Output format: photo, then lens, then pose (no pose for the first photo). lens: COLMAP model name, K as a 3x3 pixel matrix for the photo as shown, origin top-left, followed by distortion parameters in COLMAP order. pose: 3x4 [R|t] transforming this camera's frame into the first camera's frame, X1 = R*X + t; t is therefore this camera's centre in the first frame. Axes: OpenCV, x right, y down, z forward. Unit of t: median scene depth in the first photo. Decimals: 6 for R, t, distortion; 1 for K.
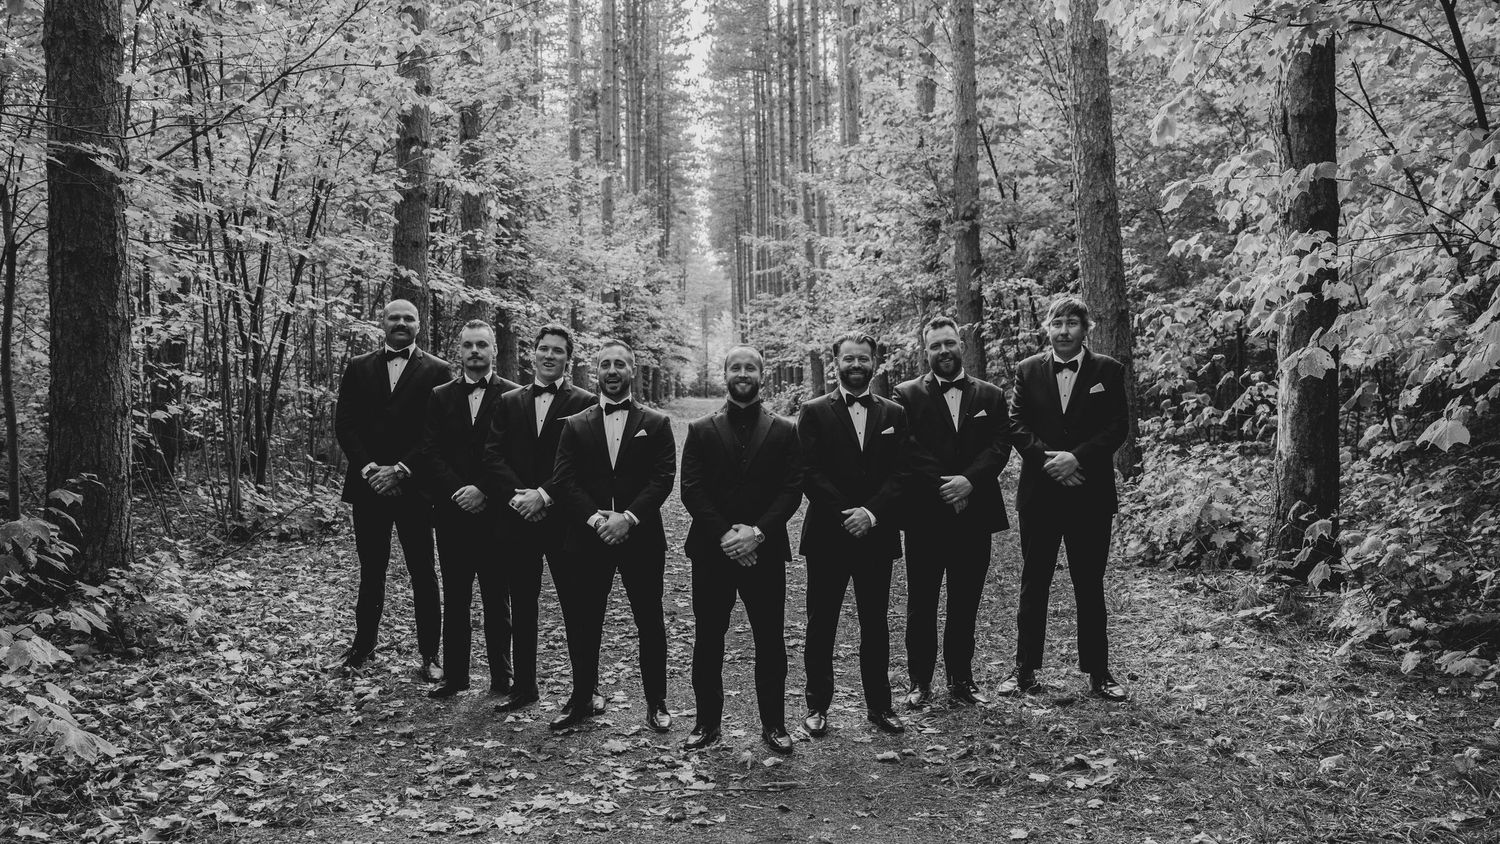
lens RADIAL K [[1311.4, 0, 750.0], [0, 1311.4, 422.0], [0, 0, 1]] dist [-0.012759, 0.082296]
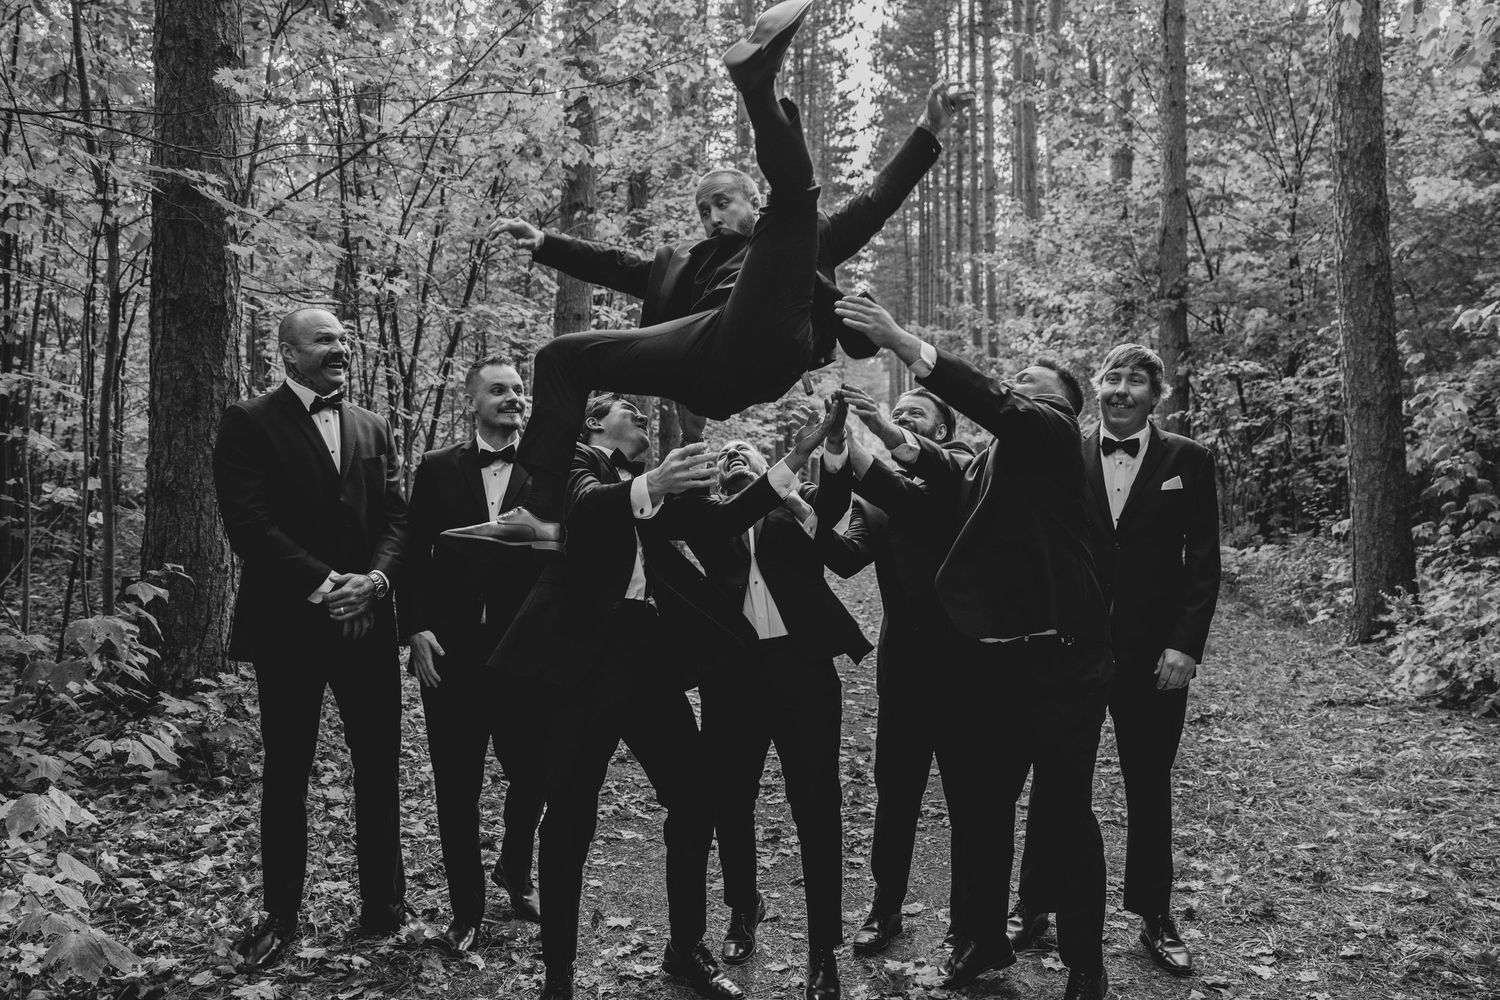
lens RADIAL K [[1296.2, 0, 750.0], [0, 1296.2, 500.0], [0, 0, 1]] dist [0.007655, 0.006317]
pose [[0.992700, 0.021891, -0.118609, -0.017807], [-0.023038, 0.999700, -0.008303, -0.000693], [0.118391, 0.010975, 0.992906, 0.084254]]
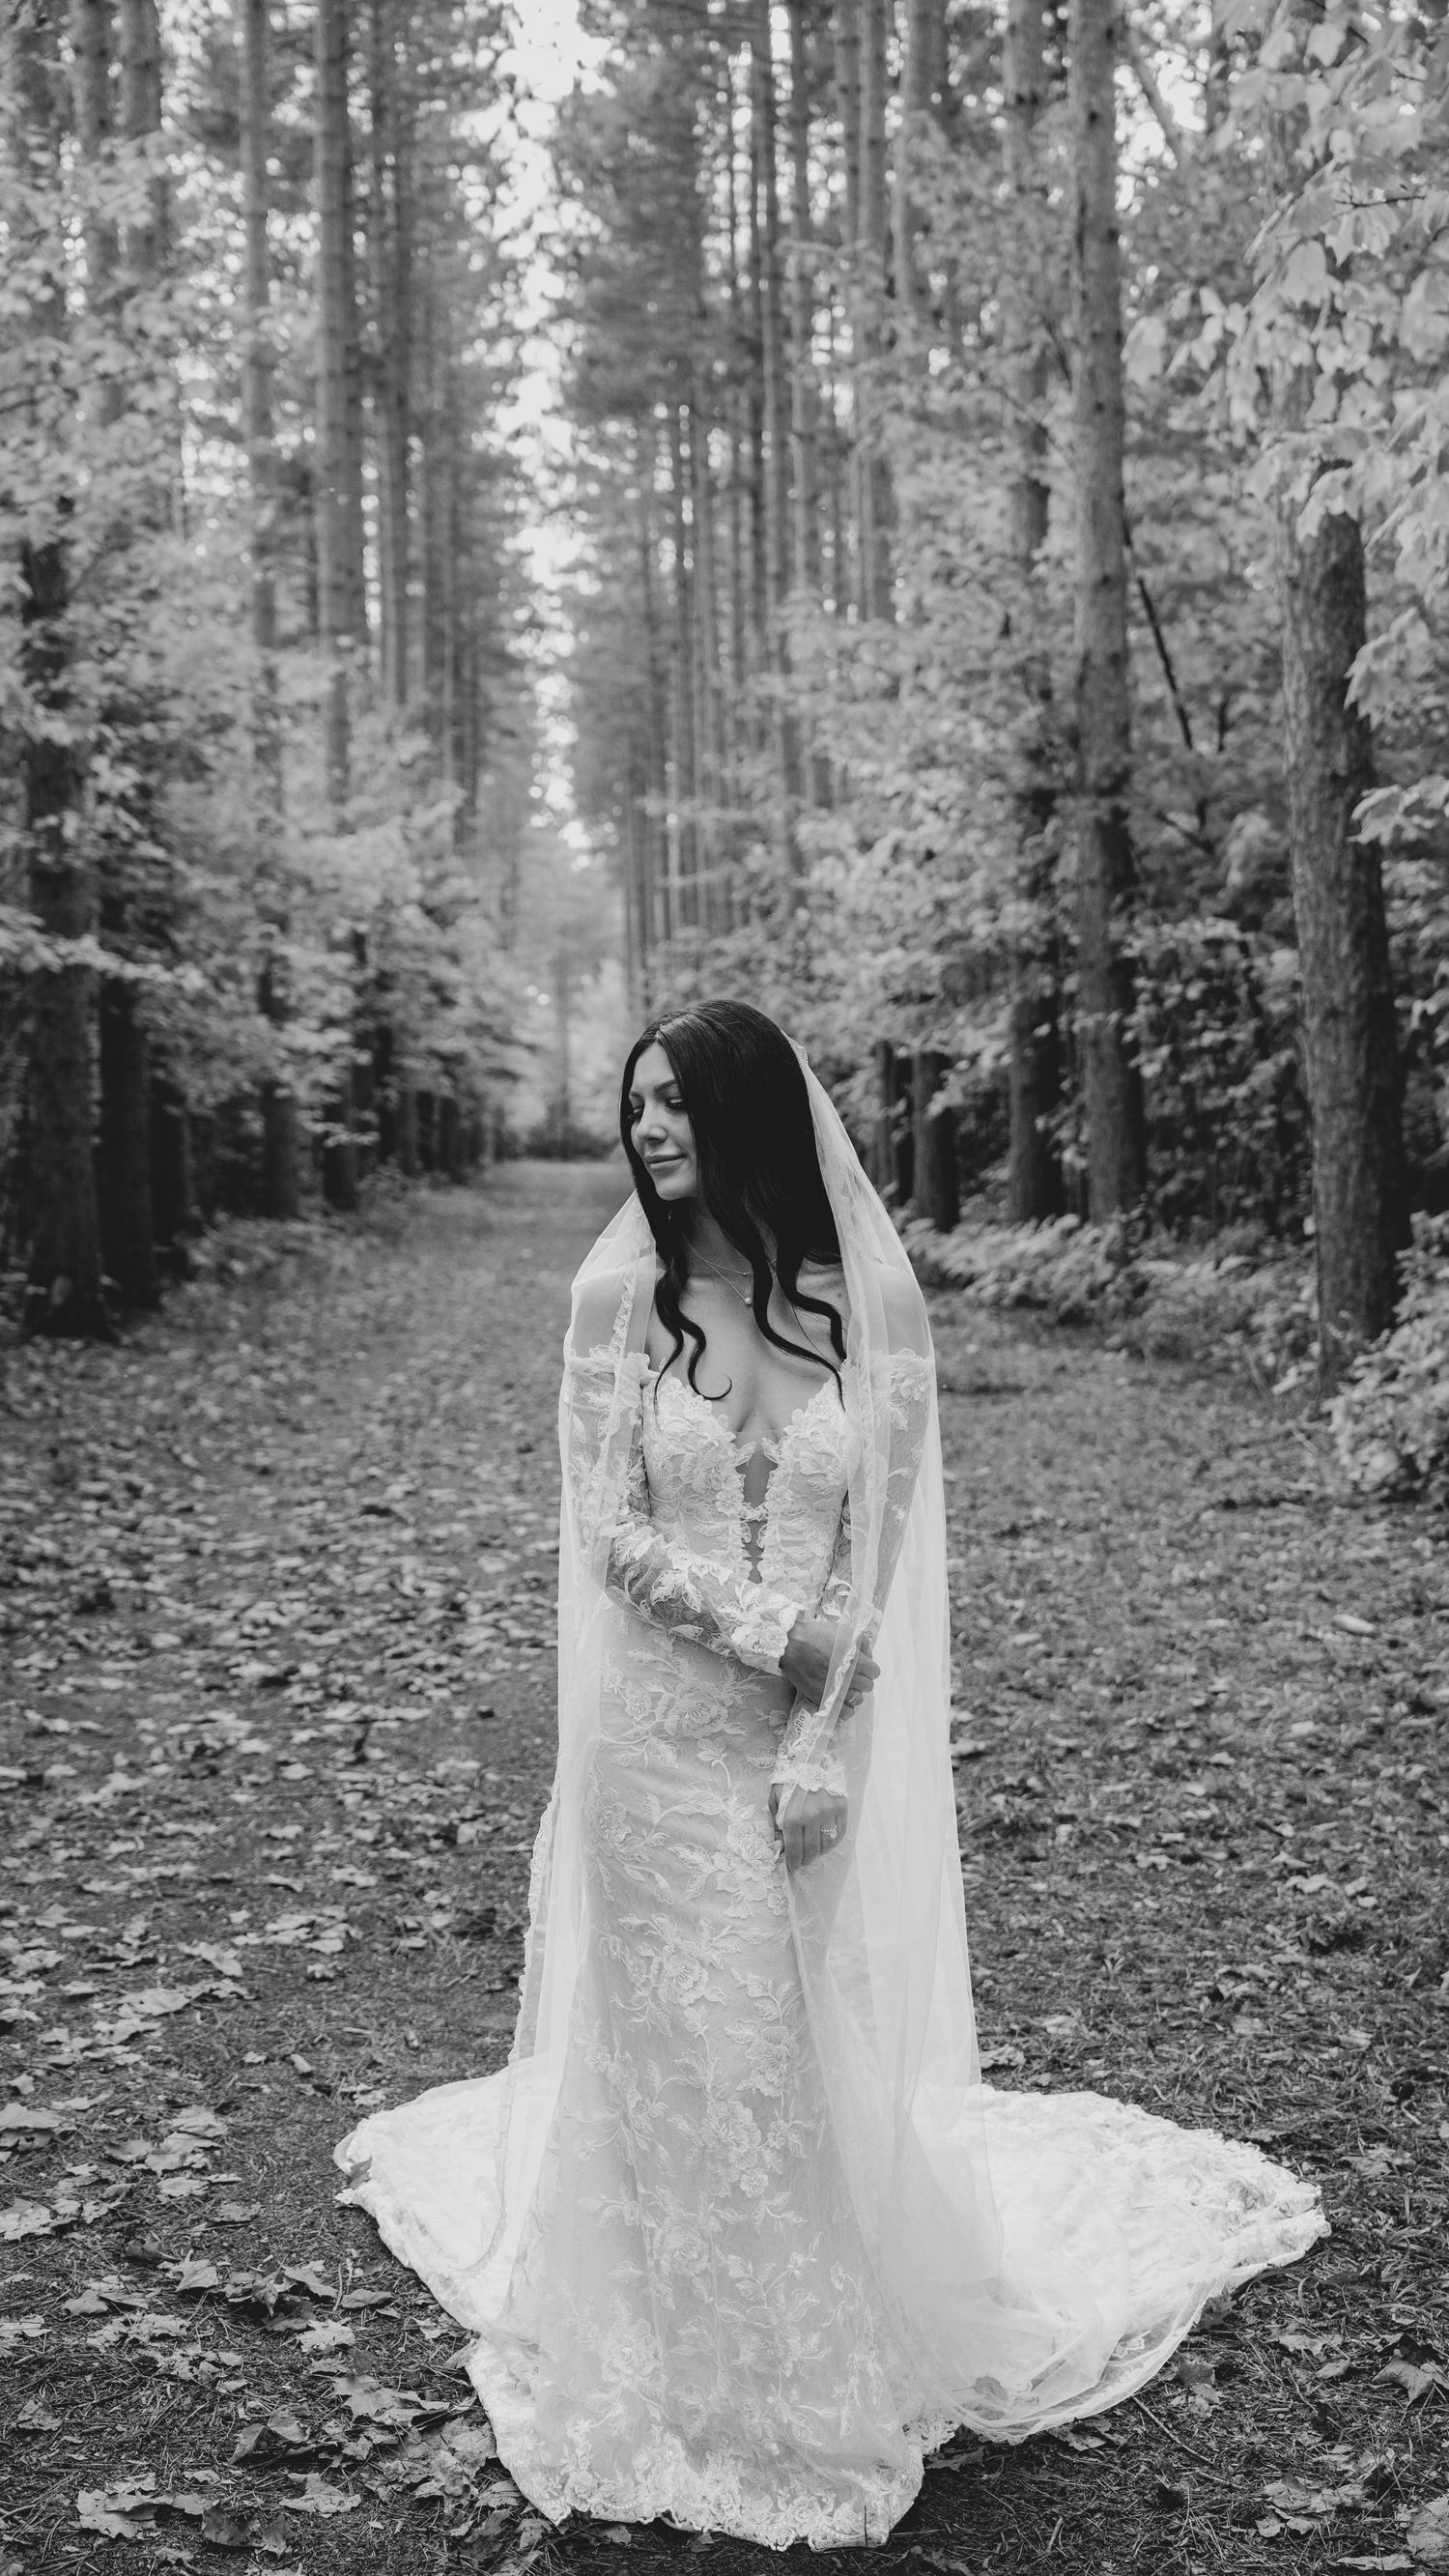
lens RADIAL K [[3010.2, 0, 724.5], [0, 3010.2, 1288.0], [0, 0, 1]] dist [0.148617, -0.015428]
pose [[0.999815, -0.000645, 0.019247, 0.008591], [0.000192, 0.999723, 0.023529, -0.001113], [-0.019257, -0.023521, 0.999538, -0.103070]]
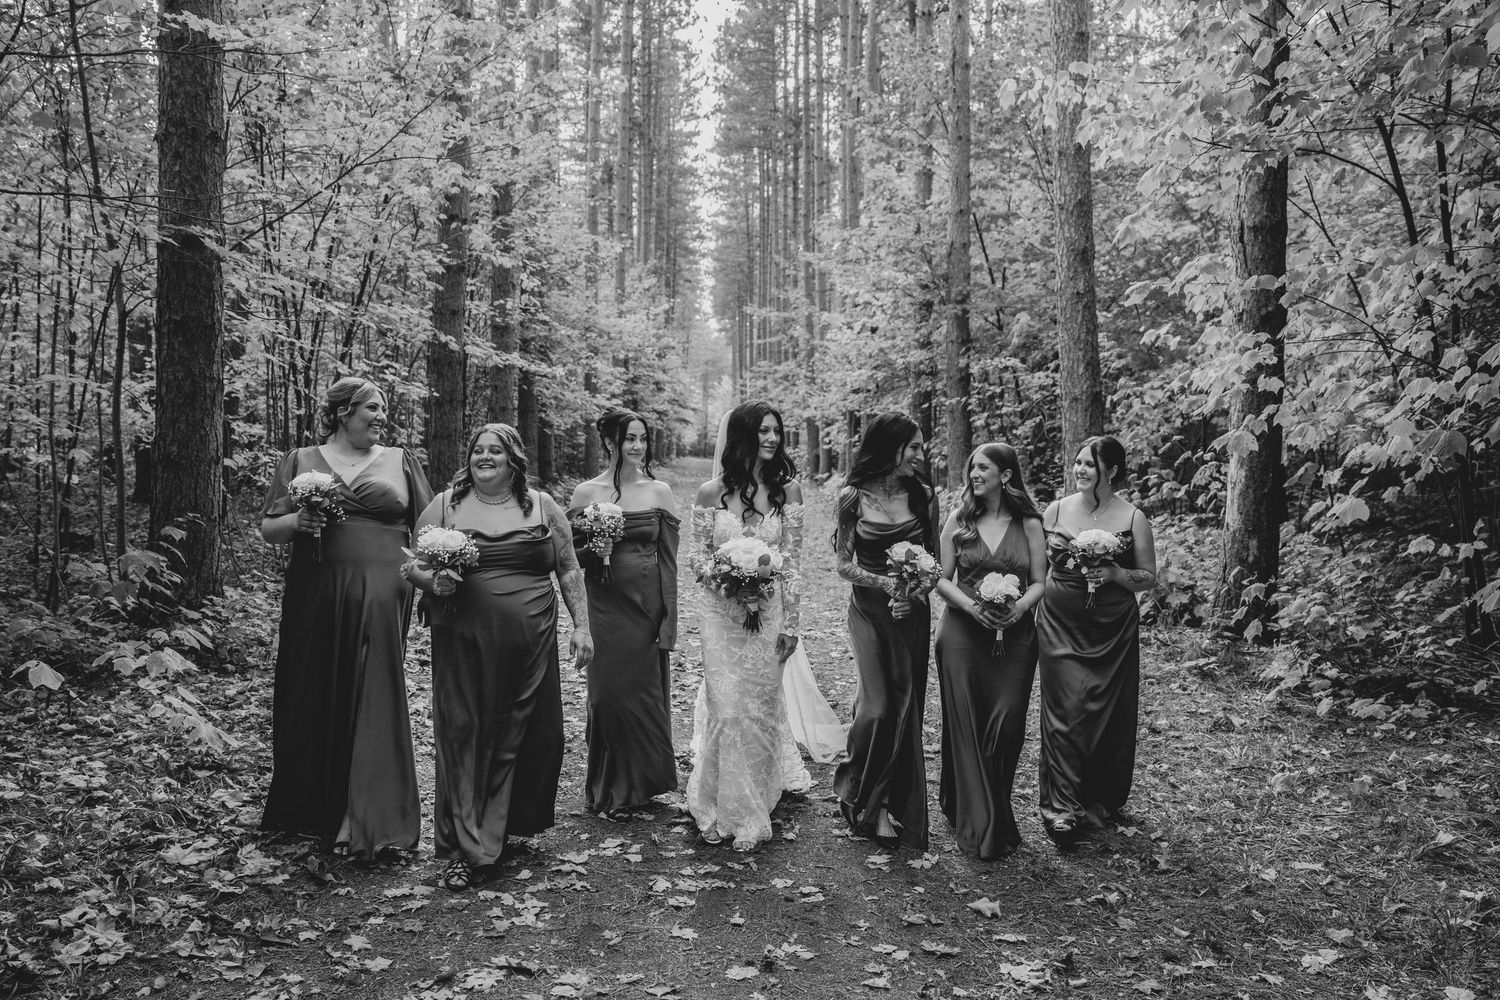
lens RADIAL K [[1249.5, 0, 750.0], [0, 1249.5, 500.0], [0, 0, 1]] dist [-0.003518, -0.000702]
pose [[0.999604, 0.027902, 0.003574, -0.005865], [-0.027950, 0.999511, 0.014051, -0.000594], [-0.003180, -0.014145, 0.999895, -0.035983]]
